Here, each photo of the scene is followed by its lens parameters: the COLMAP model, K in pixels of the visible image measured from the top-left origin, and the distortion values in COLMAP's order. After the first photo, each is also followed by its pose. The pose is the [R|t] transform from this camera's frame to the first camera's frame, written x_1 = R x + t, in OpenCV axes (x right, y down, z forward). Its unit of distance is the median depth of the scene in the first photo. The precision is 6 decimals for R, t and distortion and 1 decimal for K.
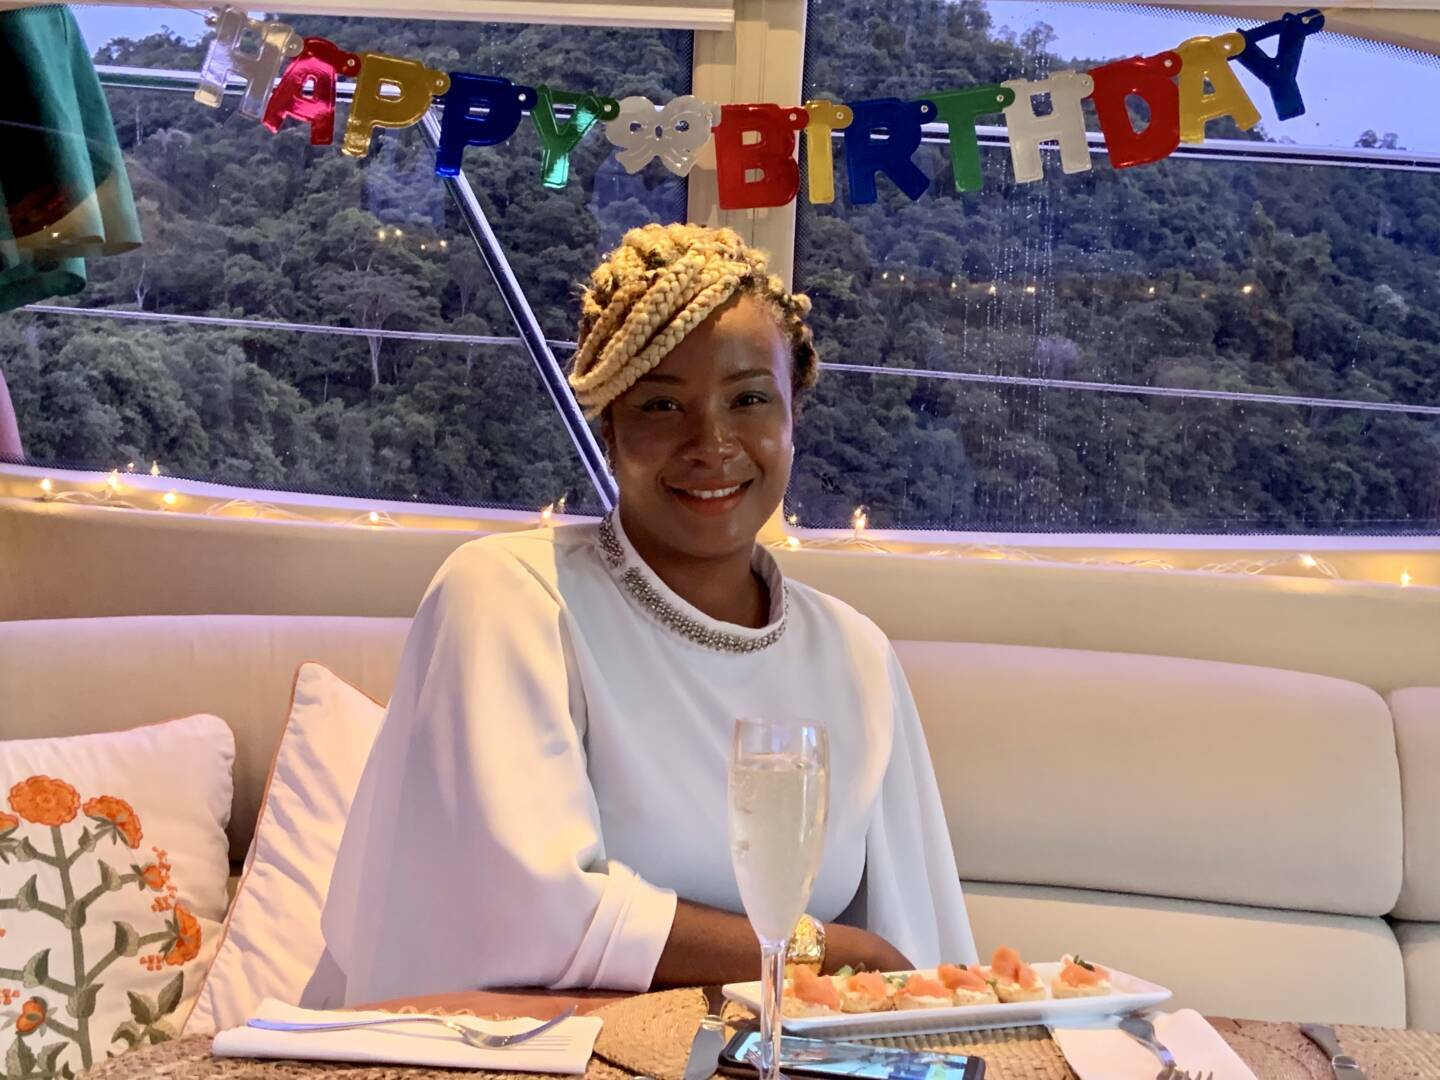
lens RADIAL K [[1877.3, 0, 718.0], [0, 1877.3, 535.5], [0, 0, 1]] dist [0.135028, 0.000000]
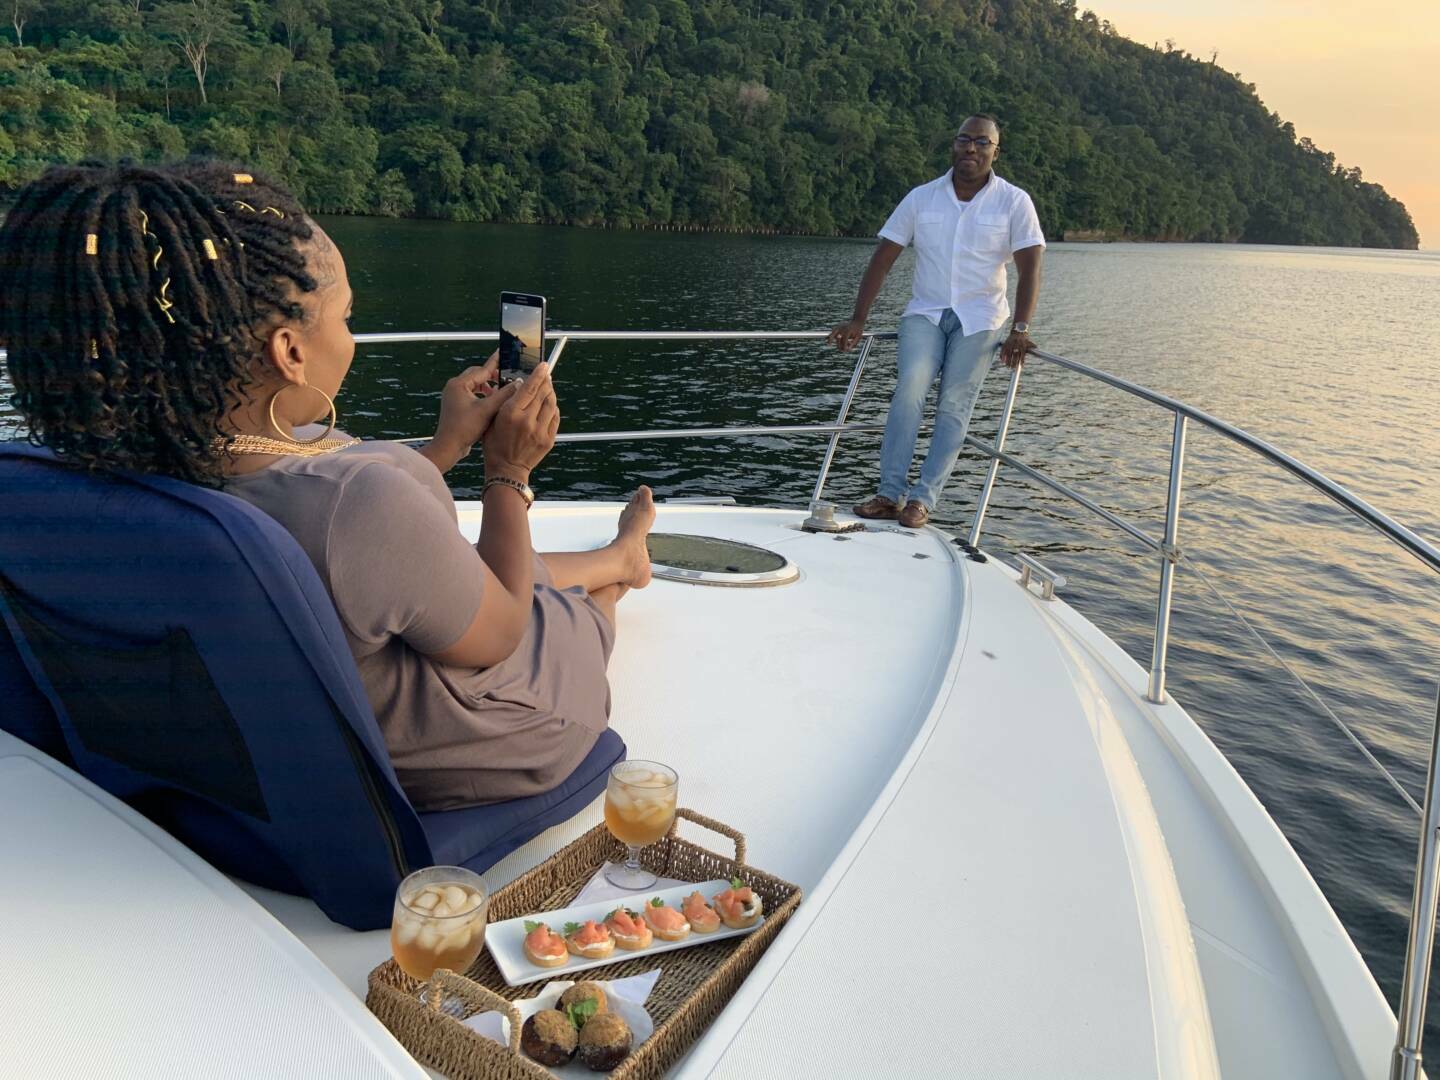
lens RADIAL K [[1102.1, 0, 716.7], [0, 1102.1, 538.4], [0, 0, 1]] dist [0.049447, -0.038356]
pose [[0.993570, -0.018408, 0.111715, 0.057610], [-0.012870, 0.961936, 0.272972, -0.007228], [-0.112488, -0.272655, 0.955513, 0.148854]]
